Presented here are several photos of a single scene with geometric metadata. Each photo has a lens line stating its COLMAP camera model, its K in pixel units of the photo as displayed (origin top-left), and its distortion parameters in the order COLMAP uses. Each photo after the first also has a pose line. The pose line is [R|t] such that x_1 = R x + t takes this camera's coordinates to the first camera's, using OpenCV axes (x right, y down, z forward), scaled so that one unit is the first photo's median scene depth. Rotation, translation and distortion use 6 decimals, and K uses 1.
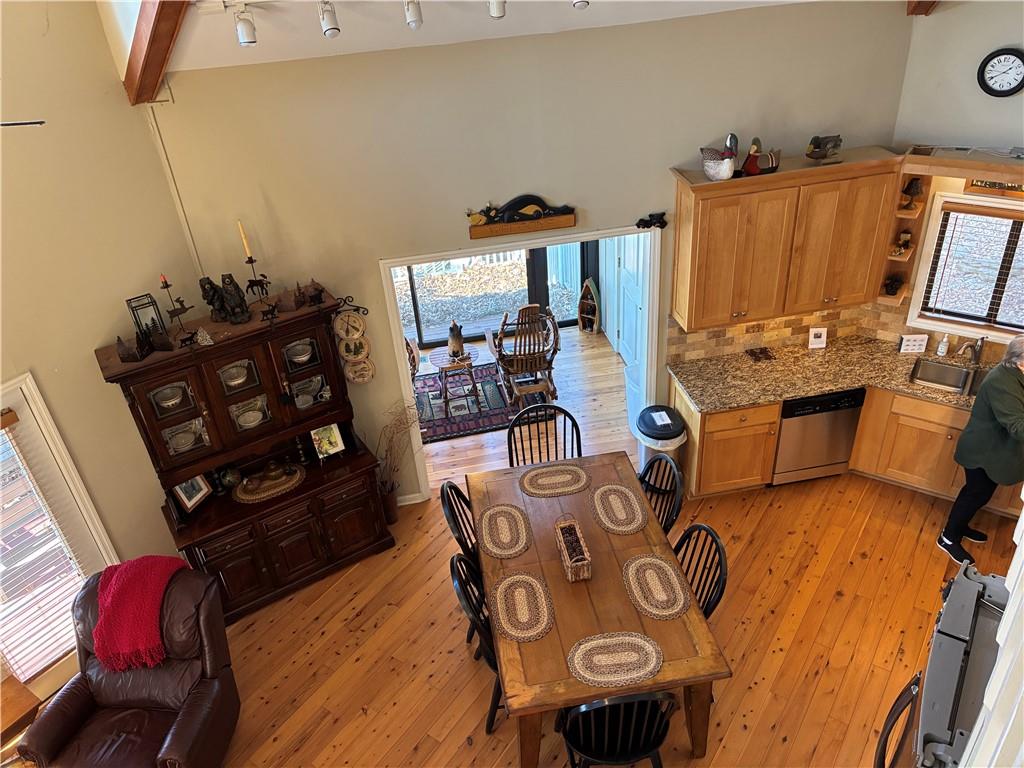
lens RADIAL K [[776.6, 0, 512.5], [0, 776.6, 382.5], [0, 0, 1]] dist [0.040405, -0.051015]
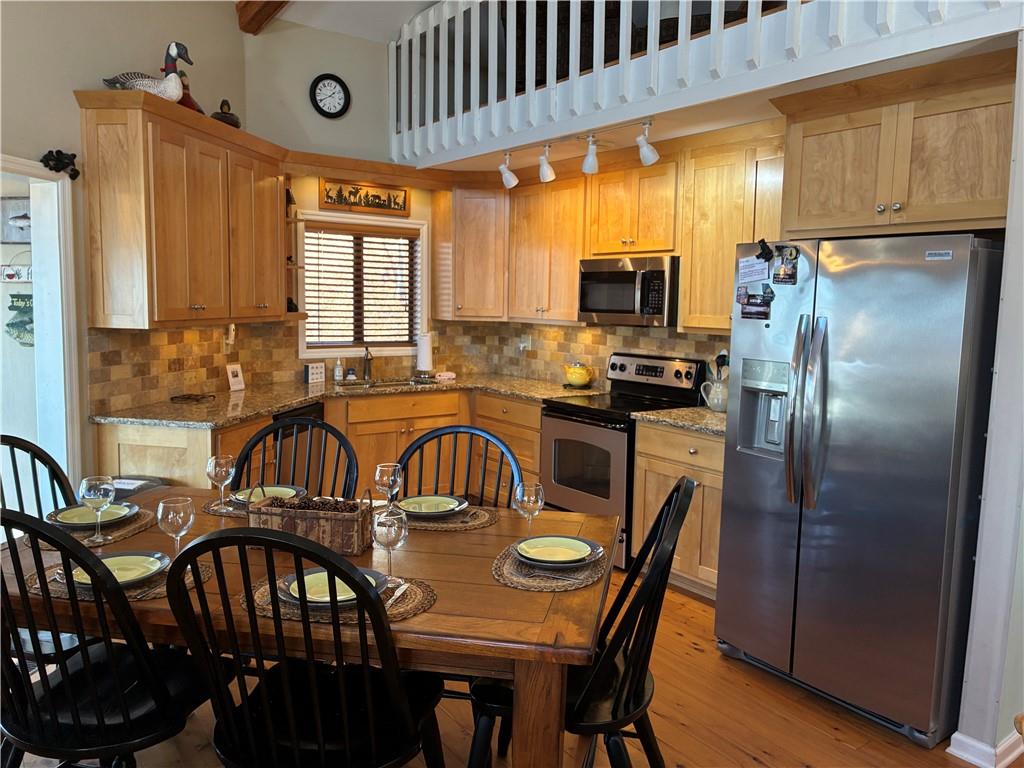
lens RADIAL K [[776.6, 0, 515.8], [0, 776.6, 379.8], [0, 0, 1]] dist [0.040405, -0.051015]
pose [[0.339692, -0.022674, 0.940263, -0.318059], [0.460137, 0.875909, -0.145113, 0.226999], [-0.820294, 0.481944, 0.307972, 0.573058]]
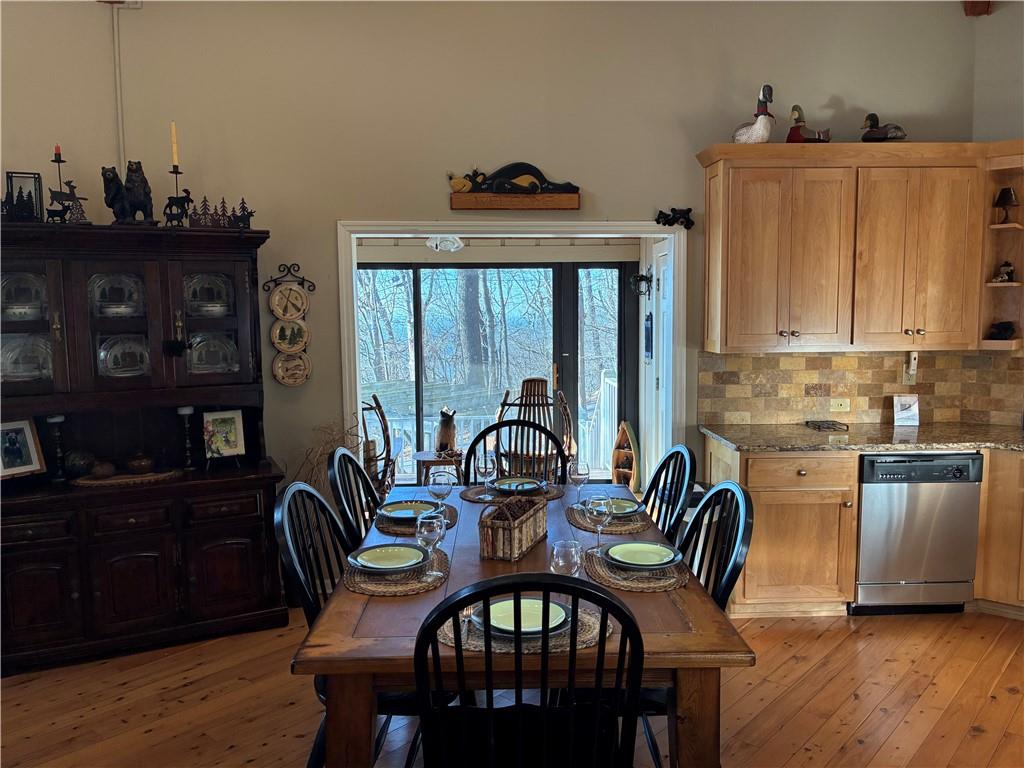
lens RADIAL K [[776.6, 0, 526.9], [0, 776.6, 378.4], [0, 0, 1]] dist [0.040405, -0.051015]
pose [[0.990833, 0.073155, -0.113575, 0.130670], [-0.116259, 0.889928, -0.441036, 0.323940], [0.068809, 0.450196, 0.890274, 0.337779]]
